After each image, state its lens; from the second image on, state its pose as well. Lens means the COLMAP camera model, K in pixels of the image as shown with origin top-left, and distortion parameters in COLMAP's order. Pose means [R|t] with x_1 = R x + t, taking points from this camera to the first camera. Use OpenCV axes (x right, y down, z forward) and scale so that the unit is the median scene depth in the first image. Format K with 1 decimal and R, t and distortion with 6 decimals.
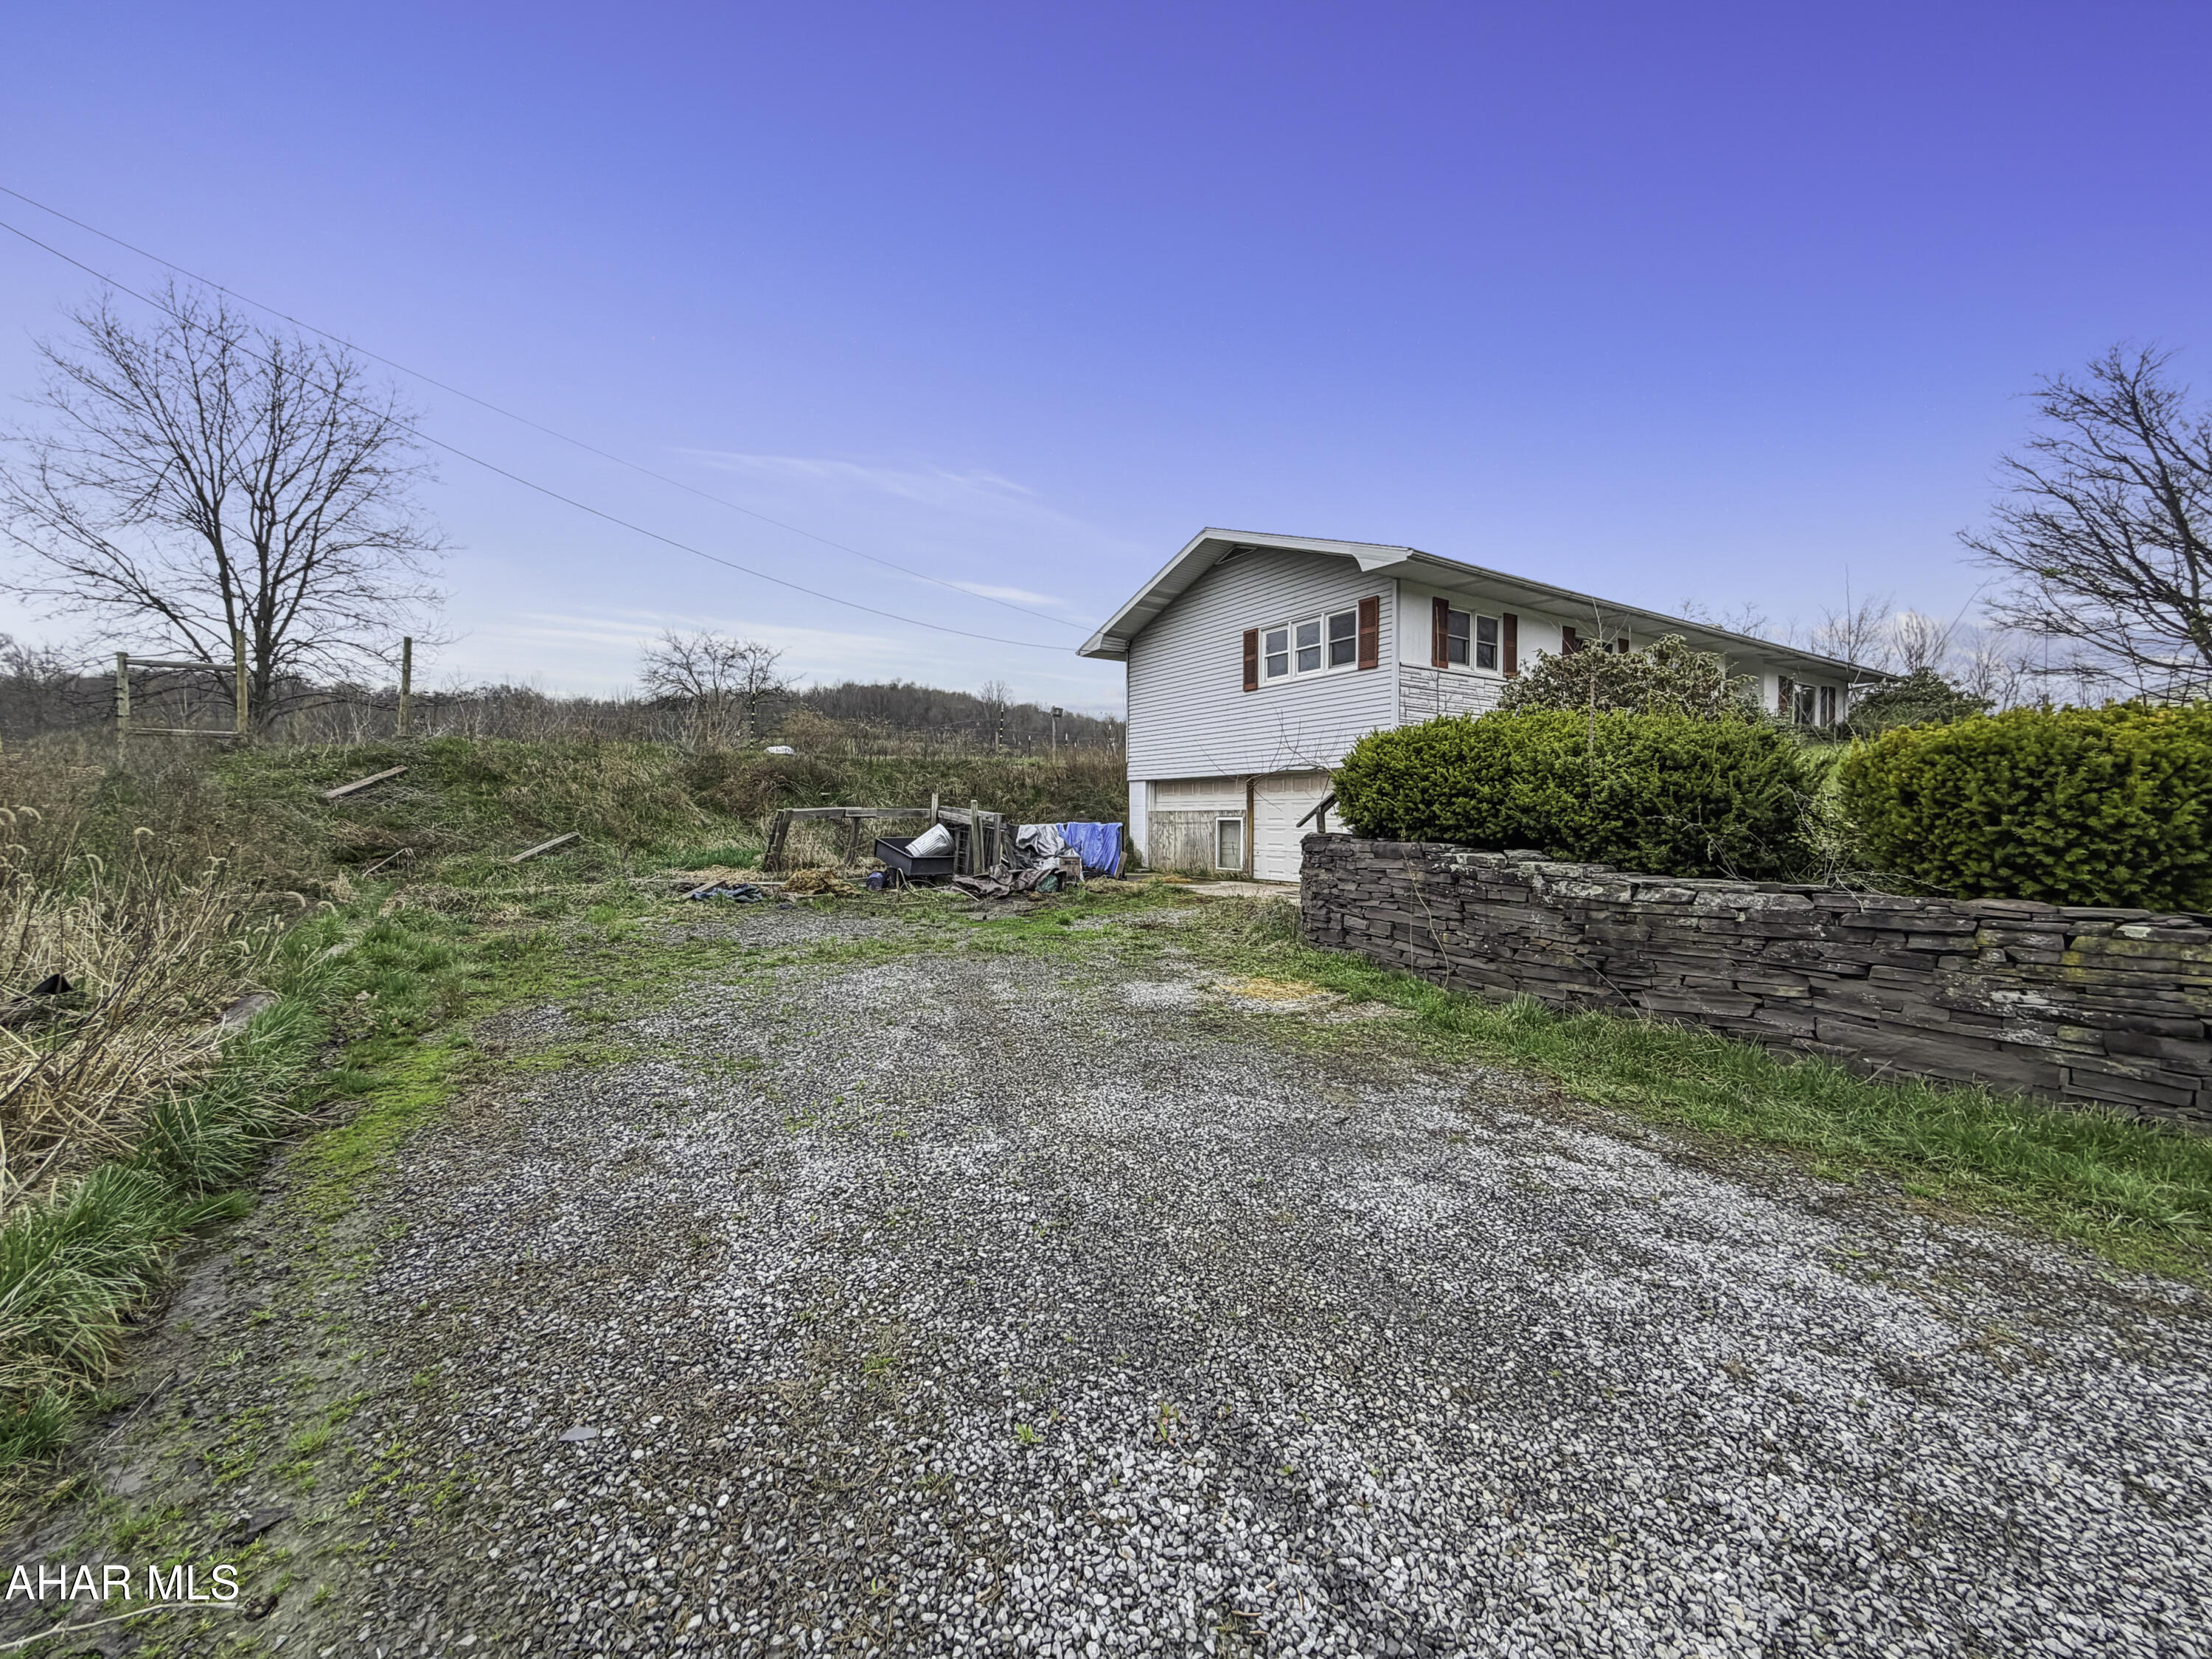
lens RADIAL K [[897.6, 0, 1106.0], [0, 897.6, 829.5], [0, 0, 1]] dist [-0.020505, -0.000048]
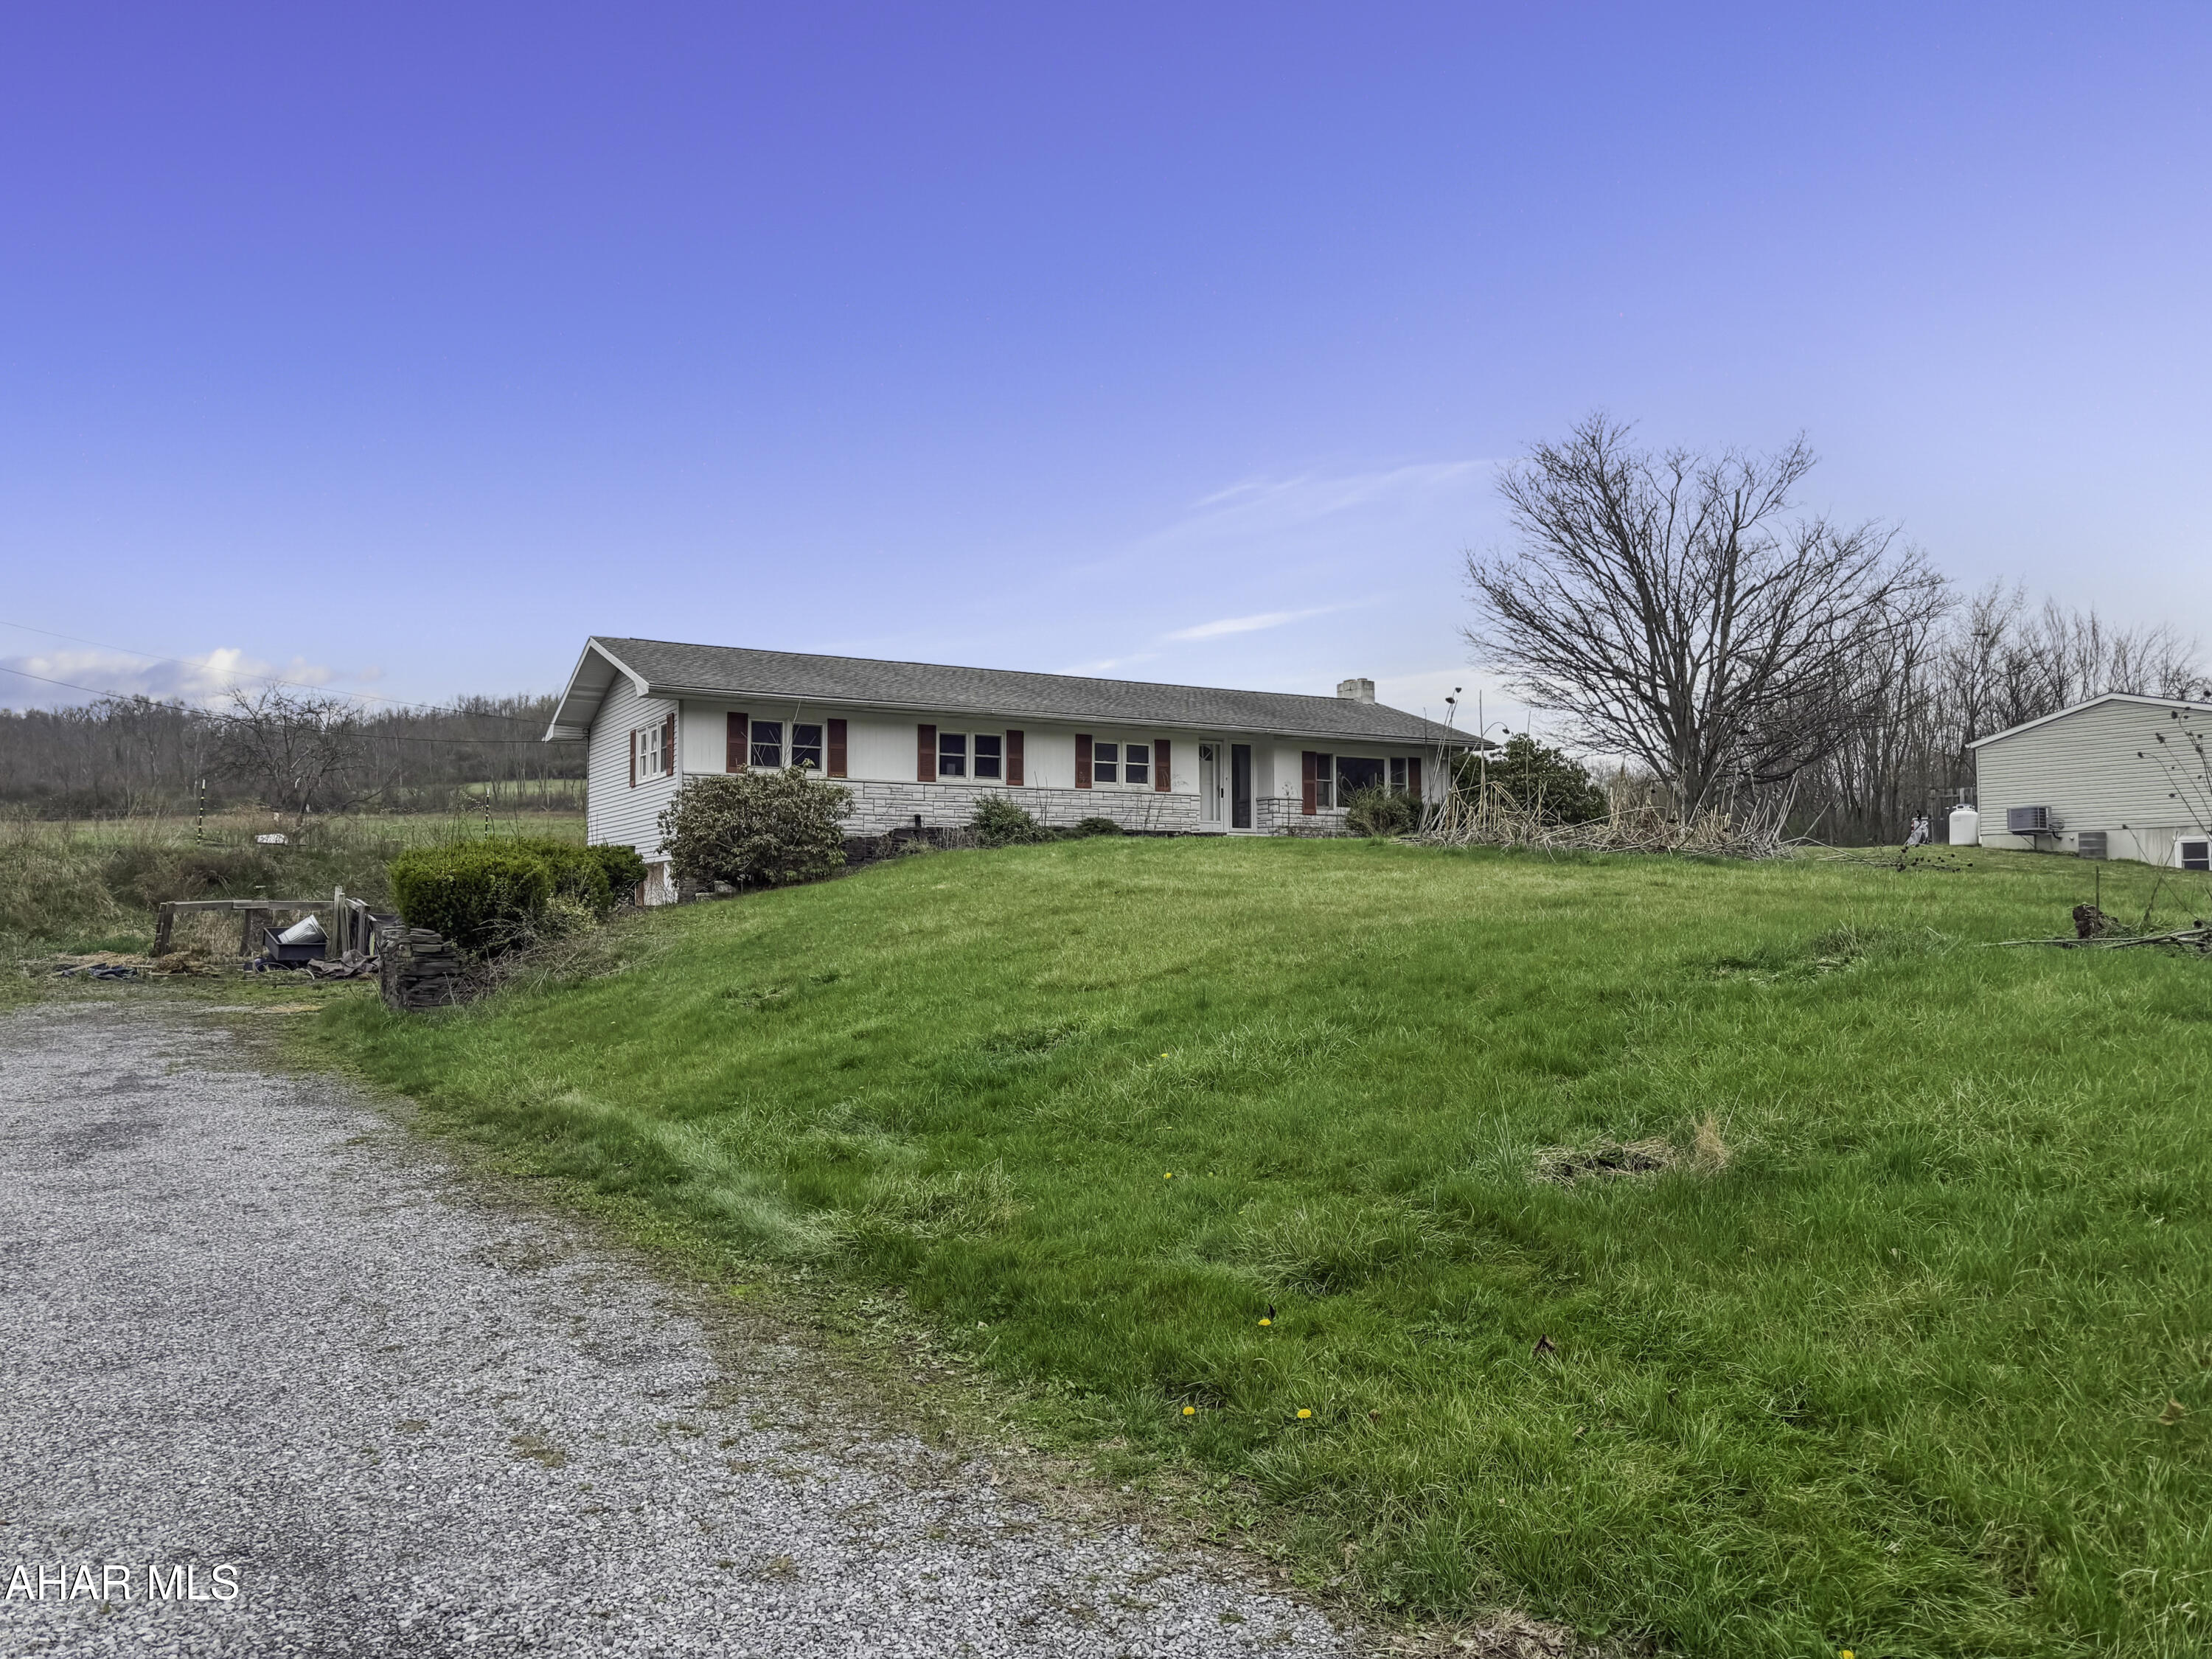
lens RADIAL K [[1563.9, 0, 1106.0], [0, 1563.9, 829.5], [0, 0, 1]] dist [-0.032669, -0.002978]
pose [[0.999182, -0.007904, -0.039671, 0.788502], [0.005404, 0.998015, -0.062745, 0.012770], [0.040088, 0.062480, 0.997241, -0.799187]]
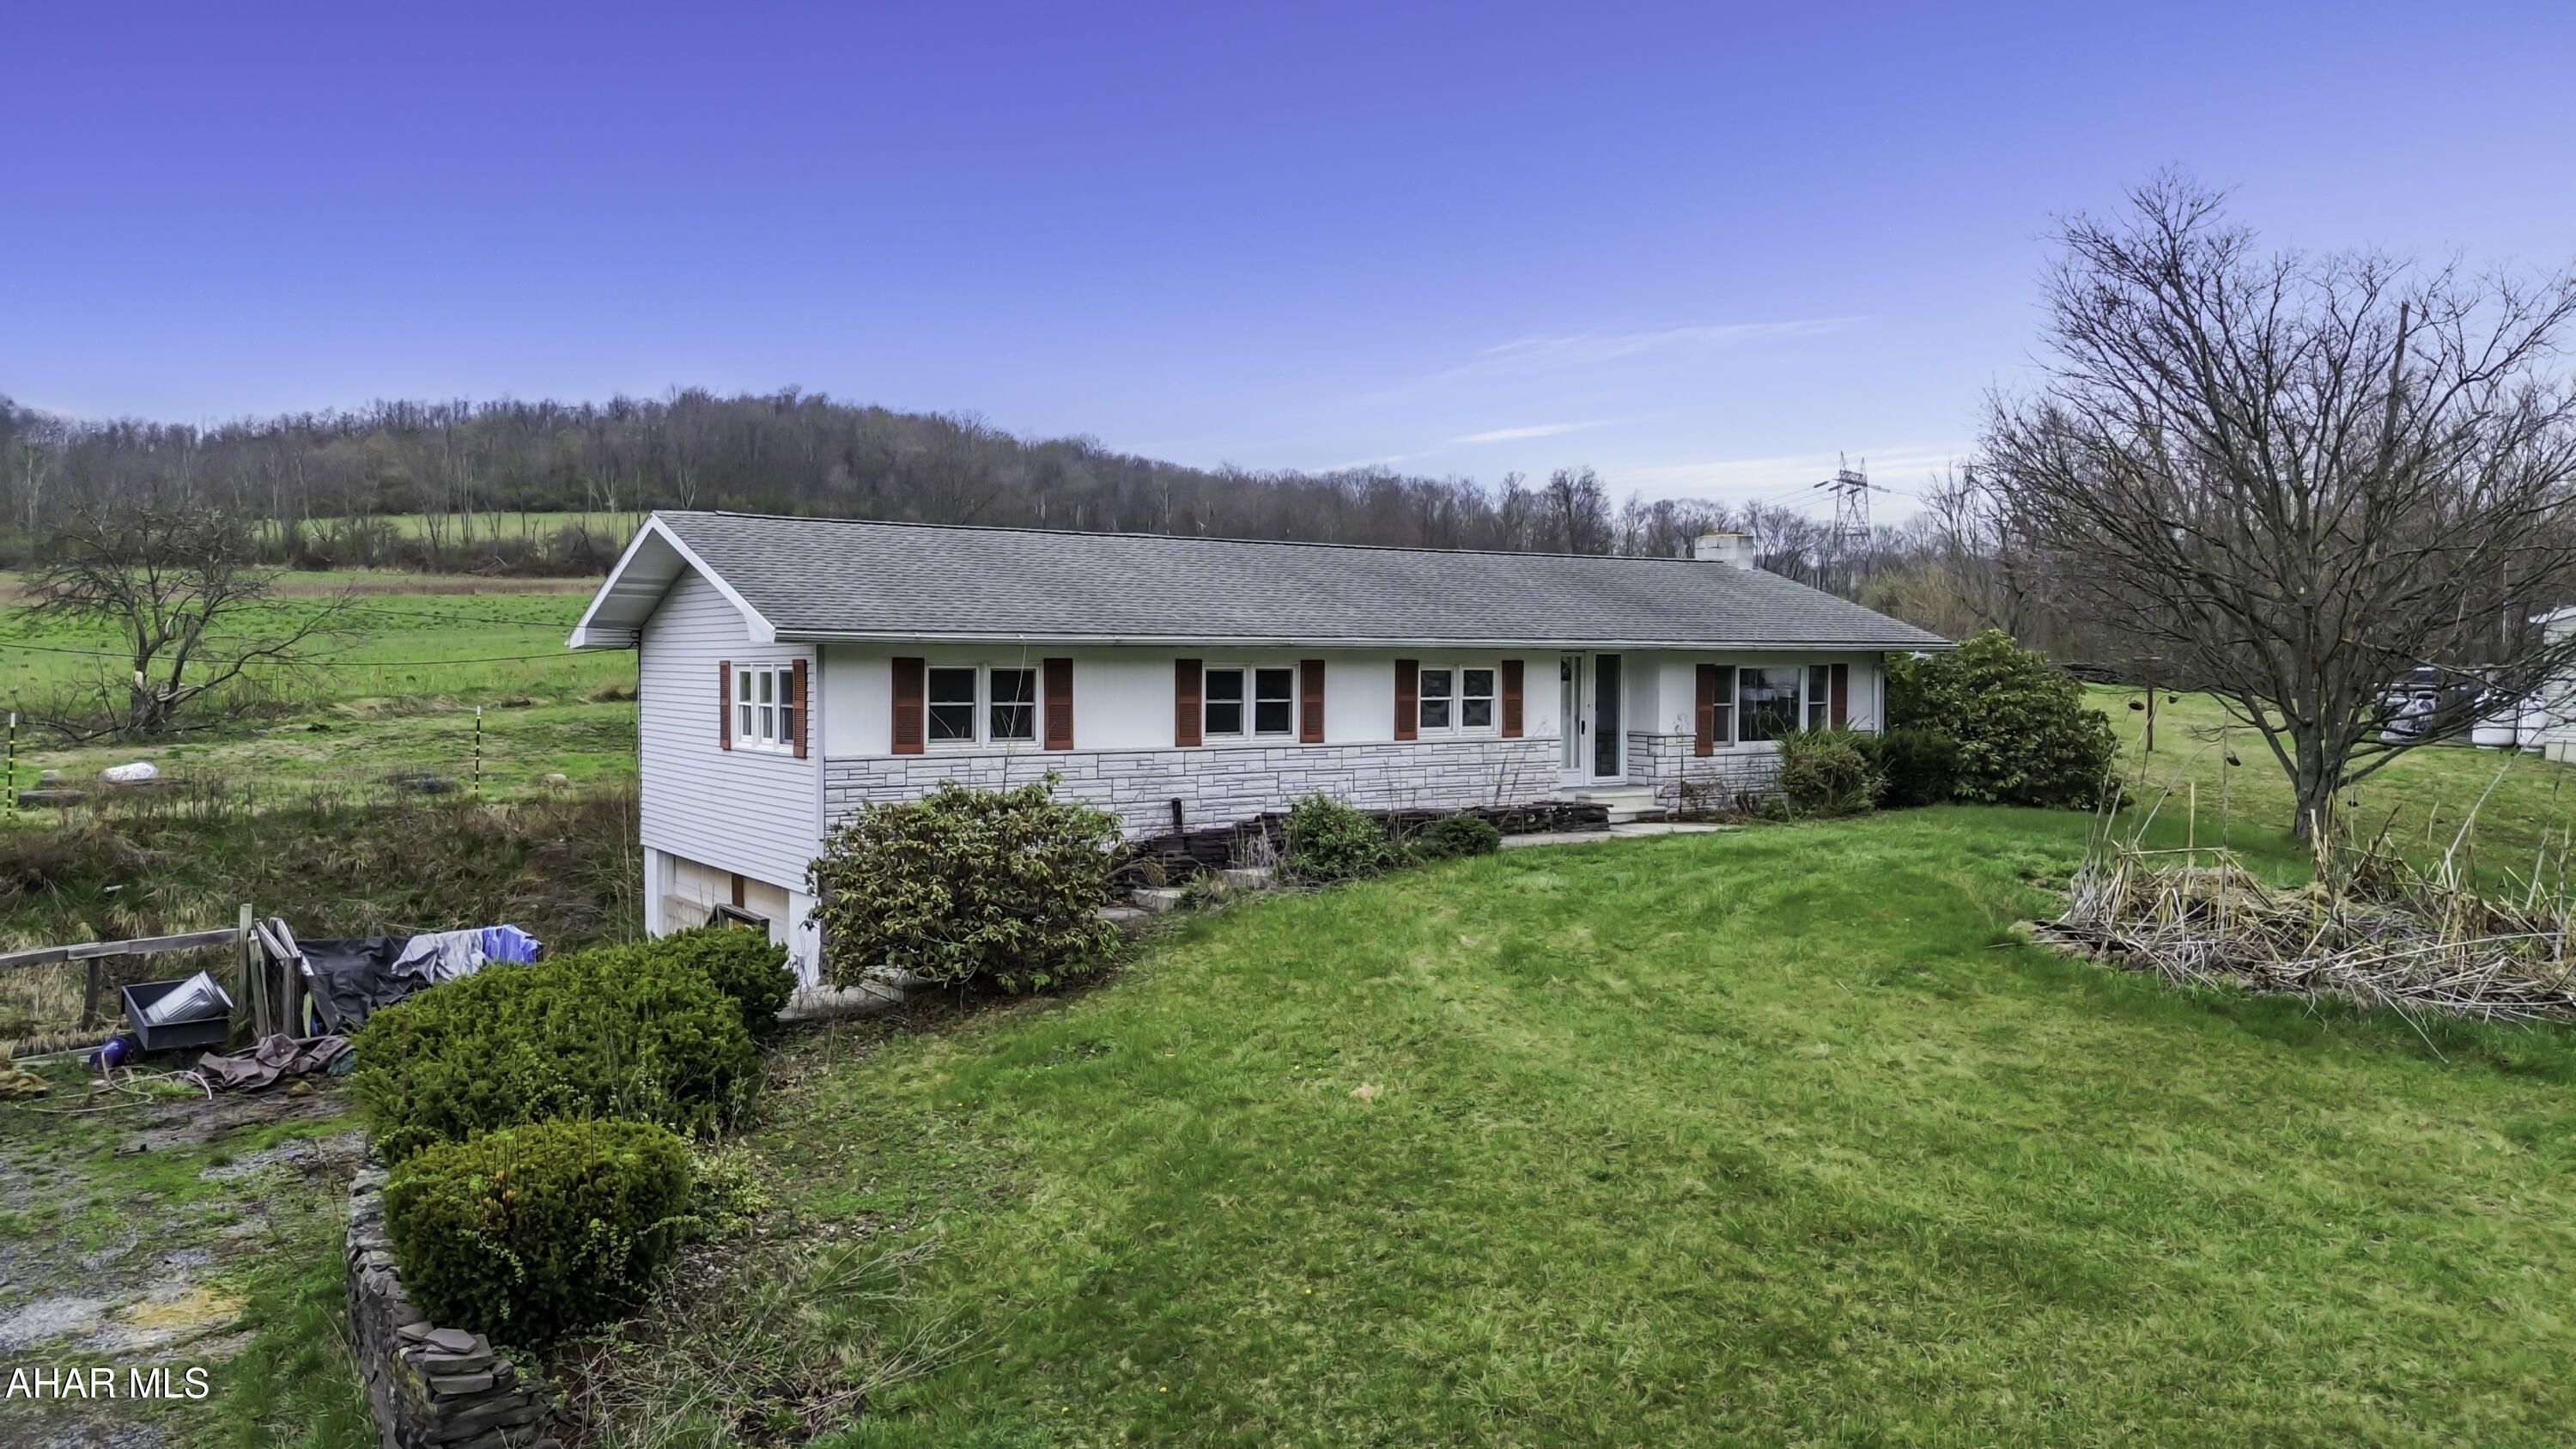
lens RADIAL K [[1827.7, 0, 1288.0], [0, 1827.7, 724.5], [0, 0, 1]] dist [0.072297, -0.085726]
pose [[0.999791, -0.000563, 0.020445, 0.557164], [0.000091, 0.999733, 0.023097, -0.205744], [-0.020453, -0.023090, 0.999524, -0.396108]]
